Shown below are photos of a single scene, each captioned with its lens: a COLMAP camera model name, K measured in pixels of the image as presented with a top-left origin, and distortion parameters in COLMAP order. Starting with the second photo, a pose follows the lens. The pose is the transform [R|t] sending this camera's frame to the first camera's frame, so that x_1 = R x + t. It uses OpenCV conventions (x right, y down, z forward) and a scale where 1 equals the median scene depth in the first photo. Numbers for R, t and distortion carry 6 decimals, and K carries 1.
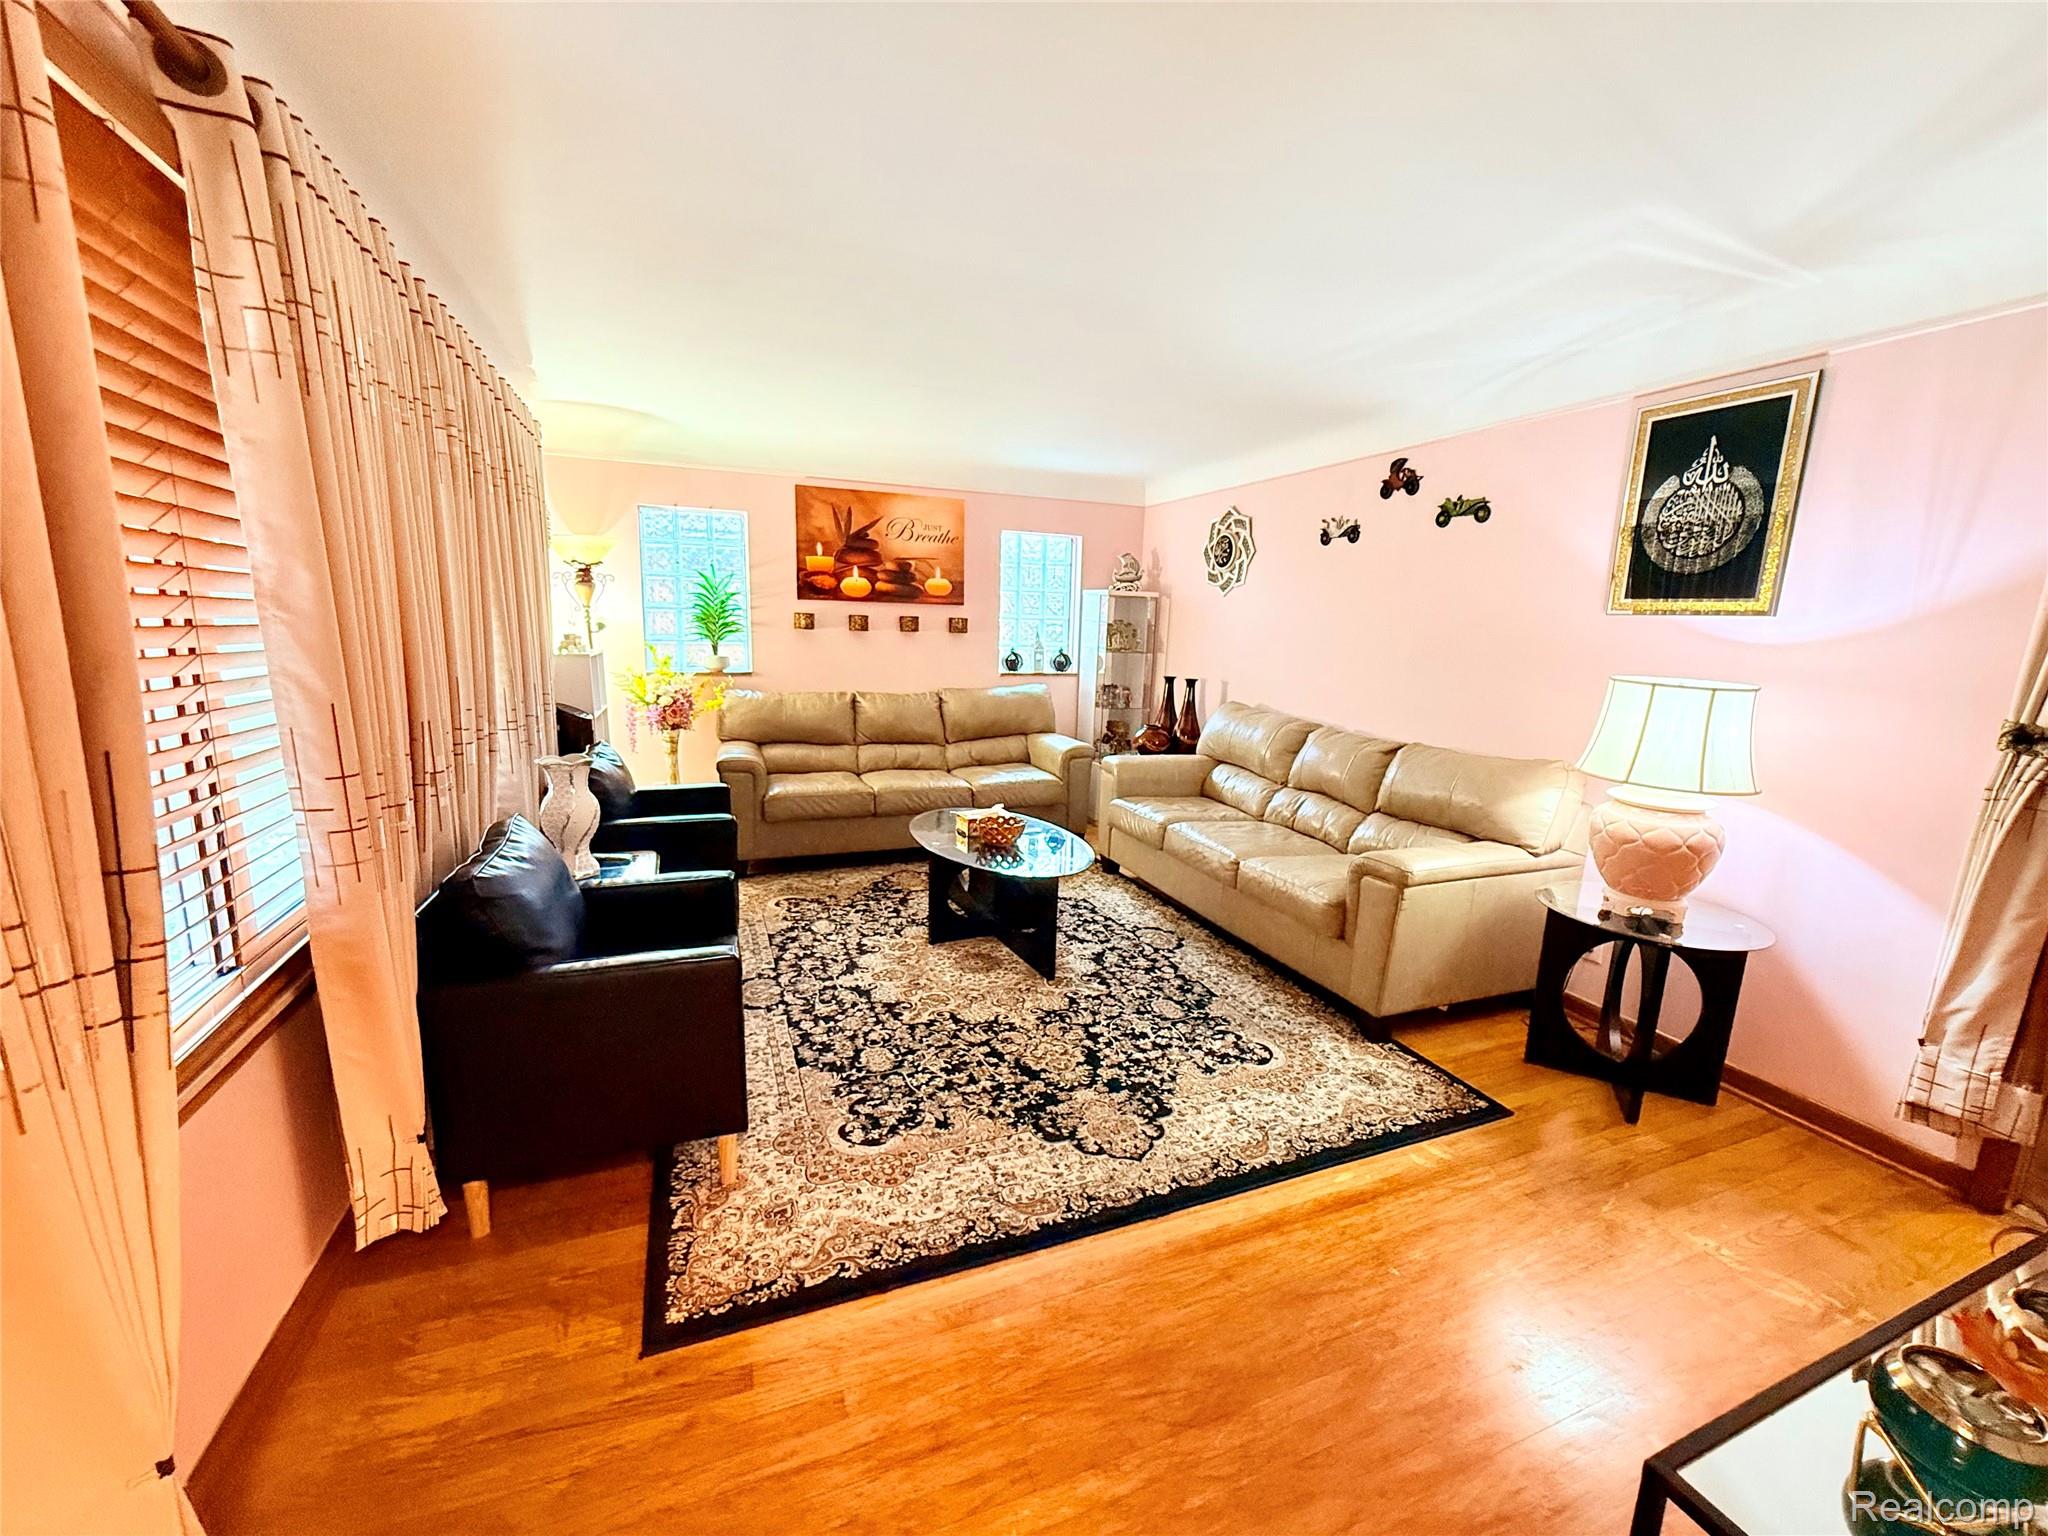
lens RADIAL K [[817.6, 0, 1030.3], [0, 817.6, 770.1], [0, 0, 1]] dist [0.002717, -0.000015]
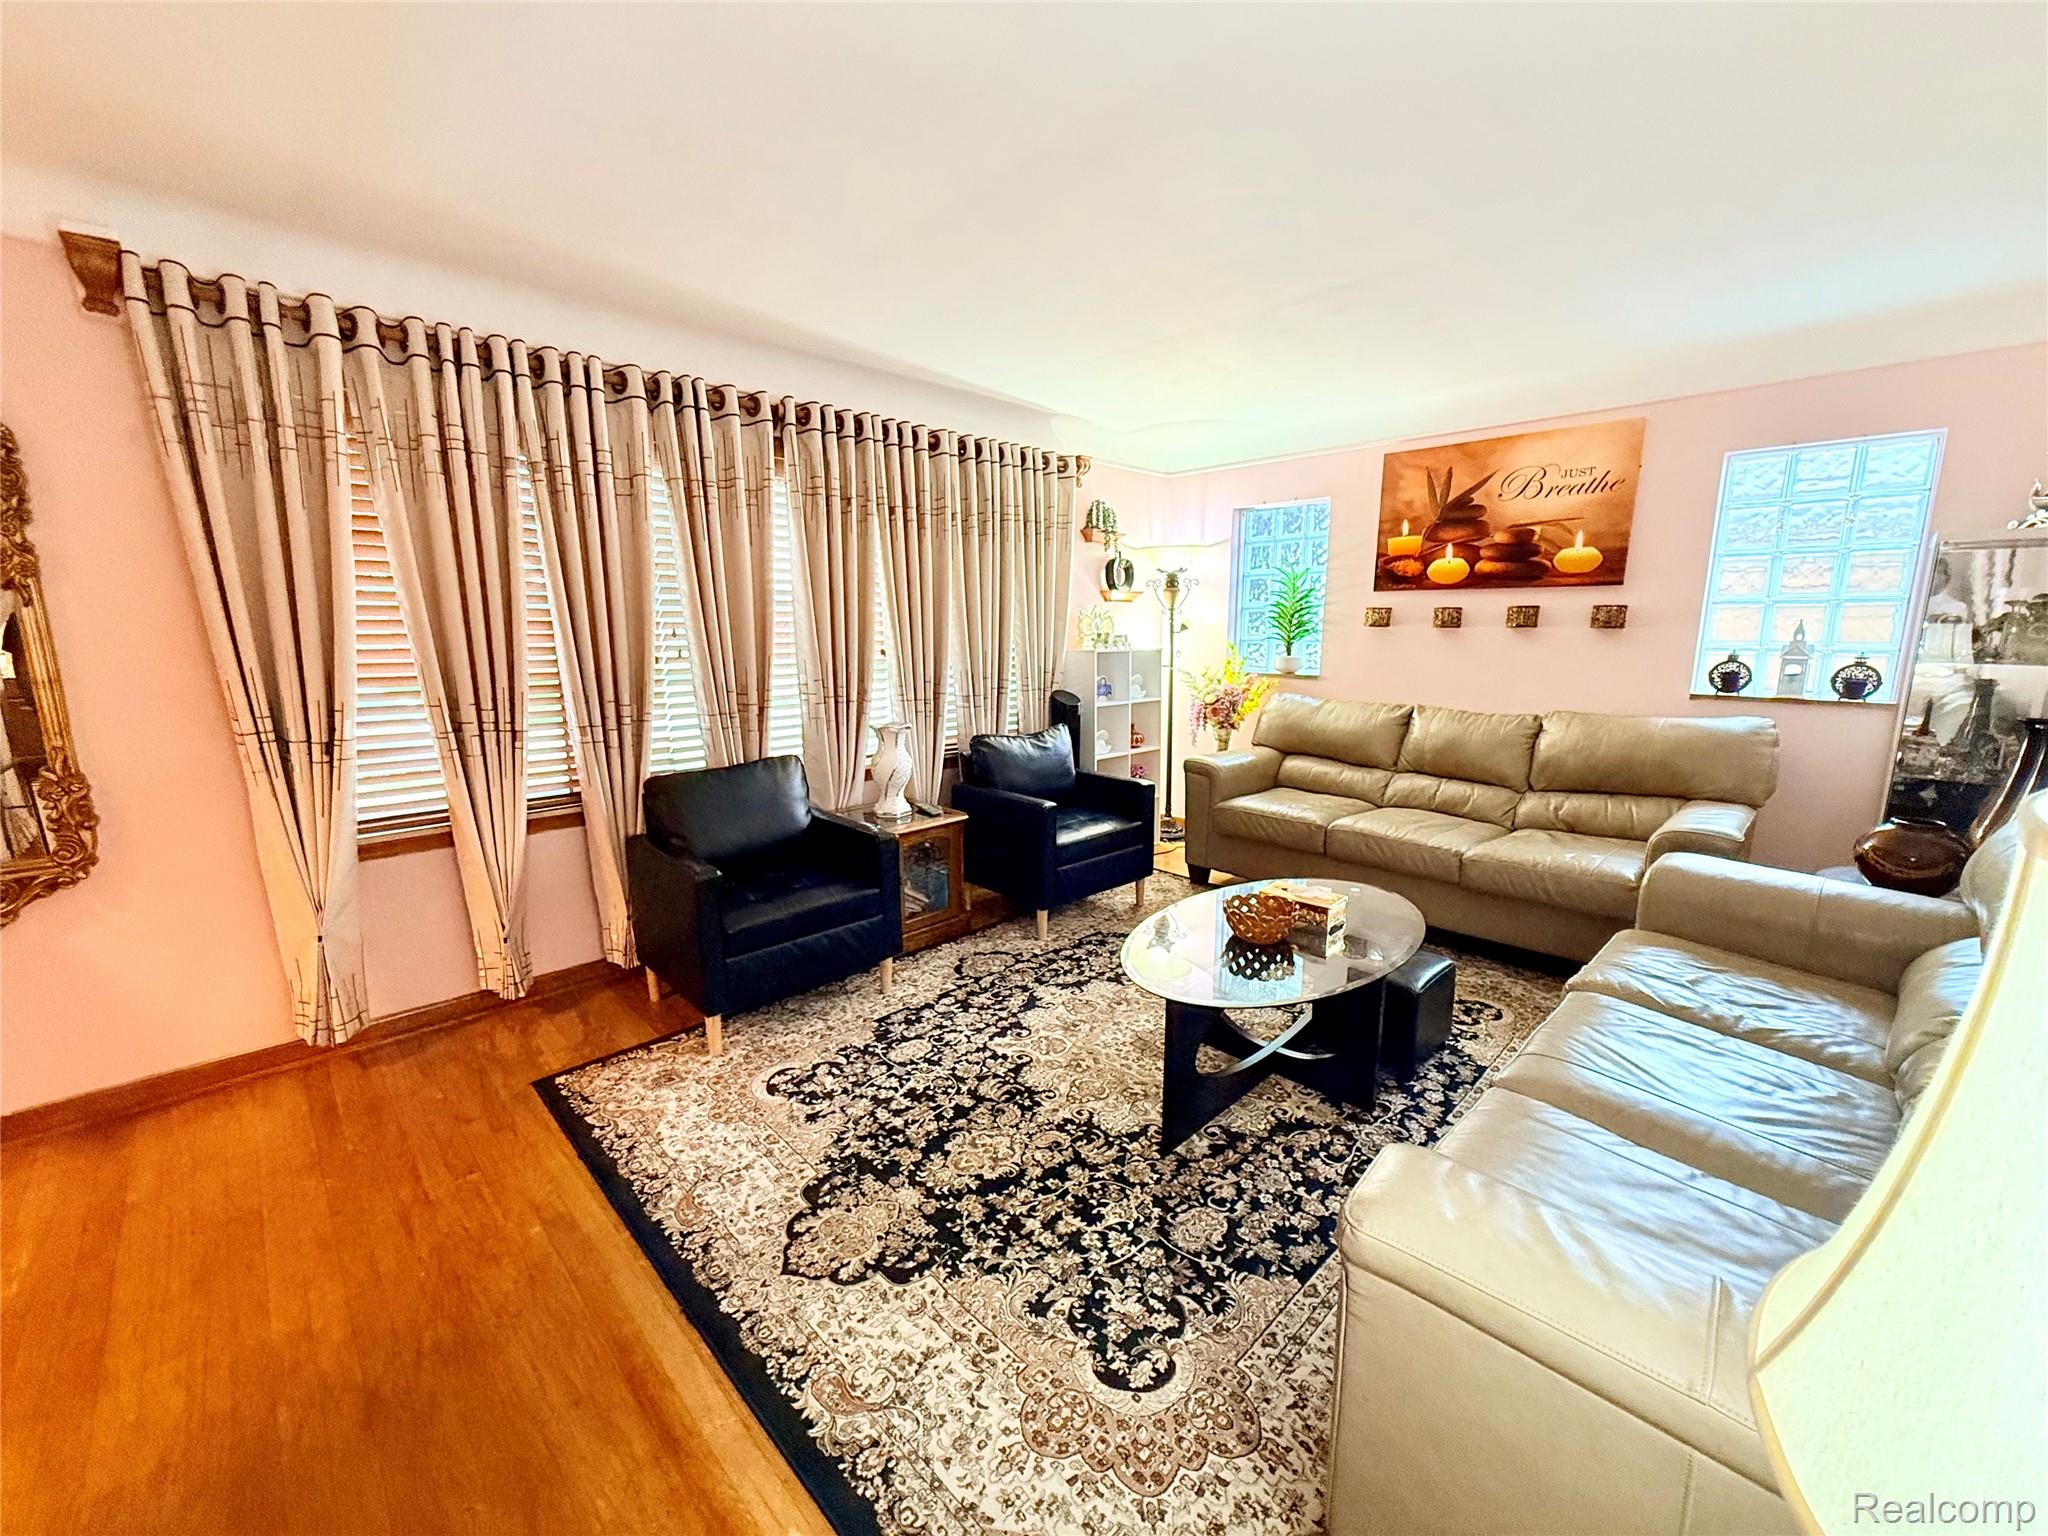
lens RADIAL K [[817.6, 0, 1030.3], [0, 817.6, 770.1], [0, 0, 1]] dist [0.002717, -0.000015]
pose [[0.378810, 0.139334, -0.914926, 0.580859], [-0.152244, 0.984515, 0.086897, -0.072409], [0.912866, 0.106375, 0.394157, 0.560183]]
